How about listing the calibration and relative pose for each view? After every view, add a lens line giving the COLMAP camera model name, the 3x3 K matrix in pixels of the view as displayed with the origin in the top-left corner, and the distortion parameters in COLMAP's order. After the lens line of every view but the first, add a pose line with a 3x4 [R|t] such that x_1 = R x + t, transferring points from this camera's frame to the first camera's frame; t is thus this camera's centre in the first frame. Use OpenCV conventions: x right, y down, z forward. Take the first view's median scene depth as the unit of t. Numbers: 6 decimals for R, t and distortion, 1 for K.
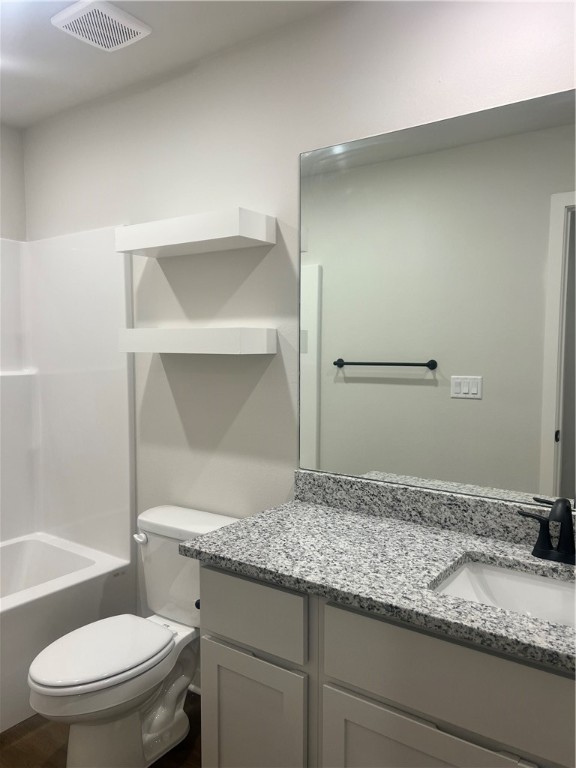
lens RADIAL K [[582.7, 0, 286.3], [0, 582.7, 383.2], [0, 0, 1]] dist [0.029565, -0.028822]
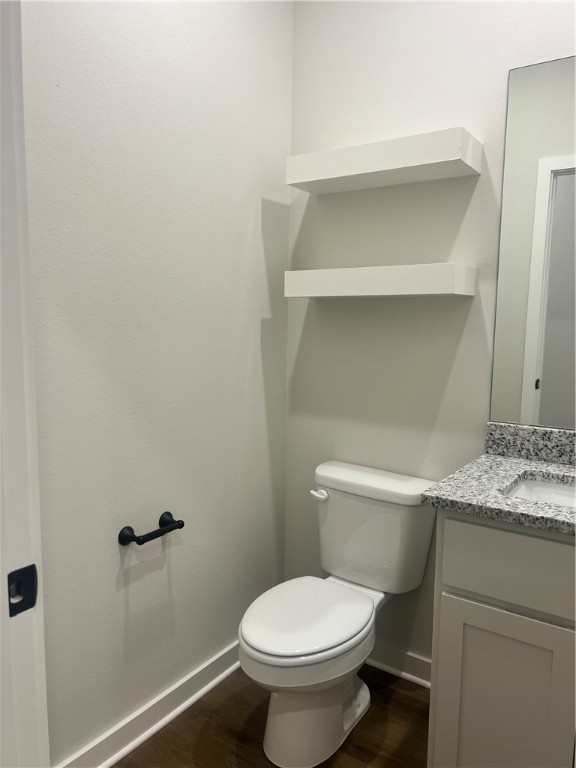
lens RADIAL K [[582.7, 0, 274.1], [0, 582.7, 359.8], [0, 0, 1]] dist [0.029565, -0.028822]
pose [[0.999087, 0.011637, -0.041106, -0.275529], [-0.010271, 0.999393, 0.033285, 0.020643], [0.041469, -0.032832, 0.998600, 0.078757]]
